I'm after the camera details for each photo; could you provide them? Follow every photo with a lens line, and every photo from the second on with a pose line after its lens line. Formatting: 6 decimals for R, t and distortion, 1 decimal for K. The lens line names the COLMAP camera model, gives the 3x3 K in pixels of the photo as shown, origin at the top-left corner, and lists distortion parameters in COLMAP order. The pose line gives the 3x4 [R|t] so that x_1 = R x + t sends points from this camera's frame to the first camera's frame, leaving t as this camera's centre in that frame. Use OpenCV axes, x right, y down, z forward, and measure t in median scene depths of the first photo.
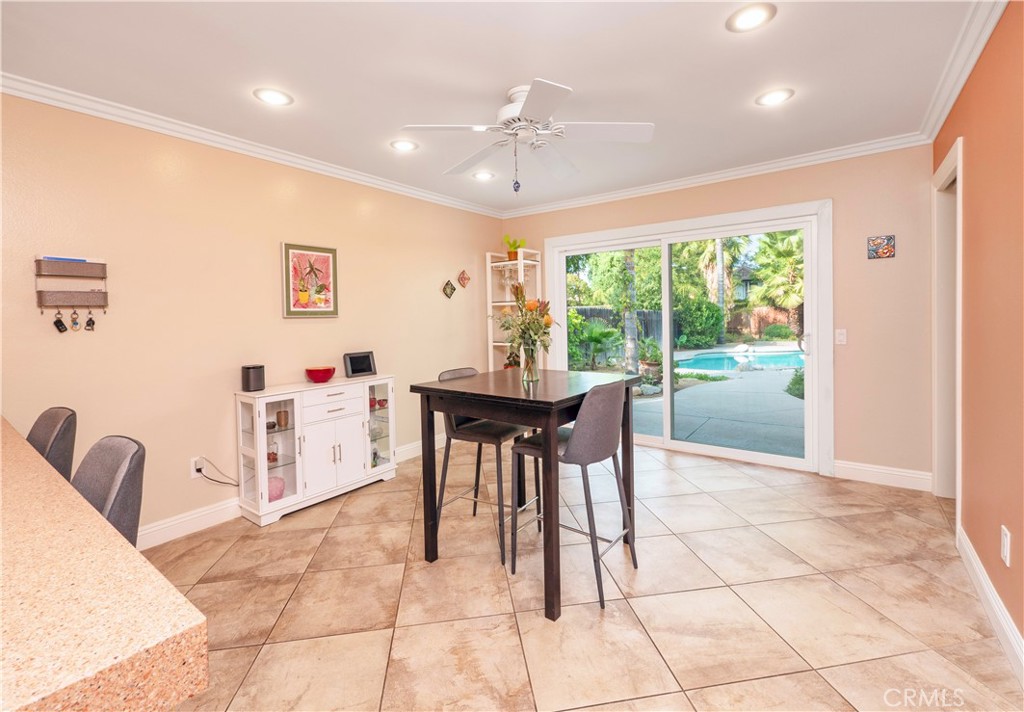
lens RADIAL K [[433.2, 0, 515.7], [0, 433.2, 326.9], [0, 0, 1]] dist [-0.003176, -0.000064]
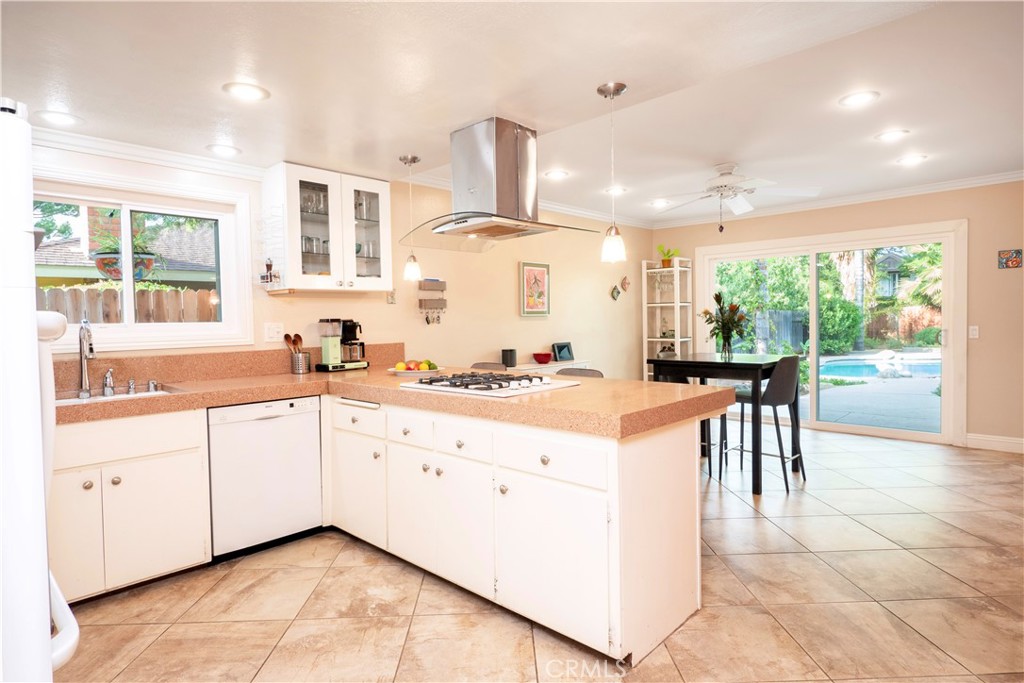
lens RADIAL K [[513.9, 0, 504.1], [0, 513.9, 334.2], [0, 0, 1]] dist [-0.000028, -0.000441]
pose [[0.987340, 0.007598, -0.158434, -0.213066], [-0.006156, 0.999935, 0.009585, 0.014516], [0.158497, -0.008488, 0.987323, -0.417515]]
